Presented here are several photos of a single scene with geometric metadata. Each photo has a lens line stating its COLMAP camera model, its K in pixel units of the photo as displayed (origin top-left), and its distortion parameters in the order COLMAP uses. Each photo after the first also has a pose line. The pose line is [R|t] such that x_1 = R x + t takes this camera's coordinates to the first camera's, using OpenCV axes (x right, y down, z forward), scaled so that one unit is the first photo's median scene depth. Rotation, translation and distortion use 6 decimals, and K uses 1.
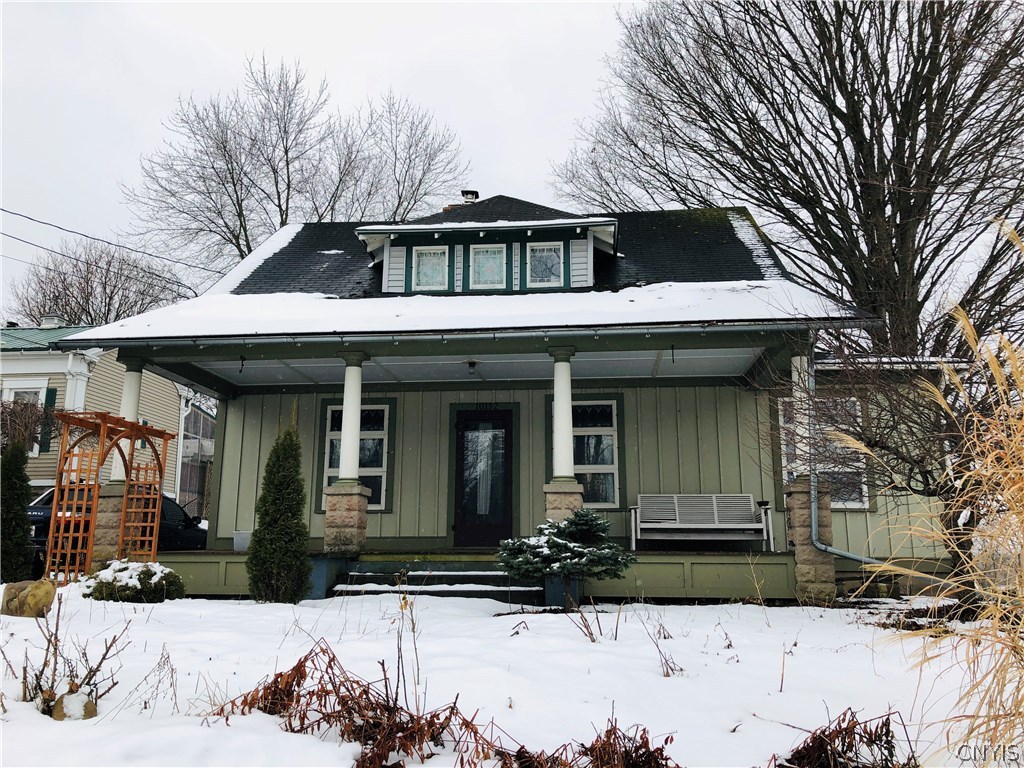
lens RADIAL K [[840.2, 0, 512.0], [0, 840.2, 384.0], [0, 0, 1]] dist [0.004301, 0.002515]
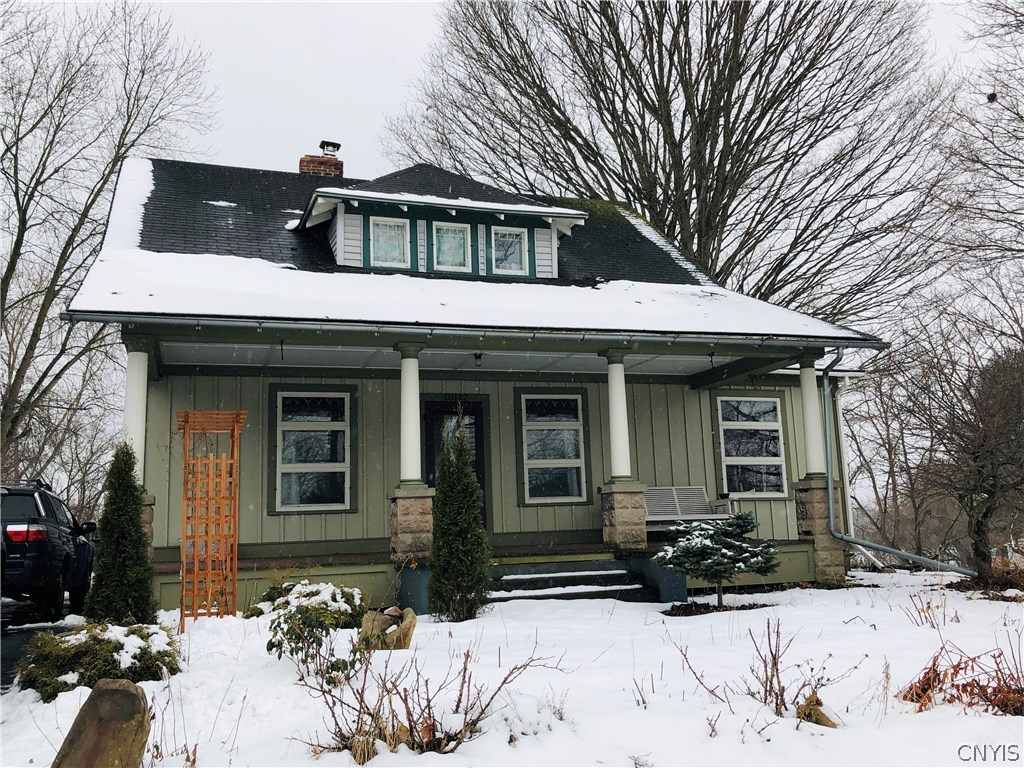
lens RADIAL K [[951.4, 0, 512.0], [0, 951.4, 384.0], [0, 0, 1]] dist [0.047595, -0.007704]
pose [[0.902923, 0.029753, 0.428772, -0.424055], [-0.046506, 0.998507, 0.028647, -0.021580], [-0.427279, -0.045807, 0.902958, 0.008171]]
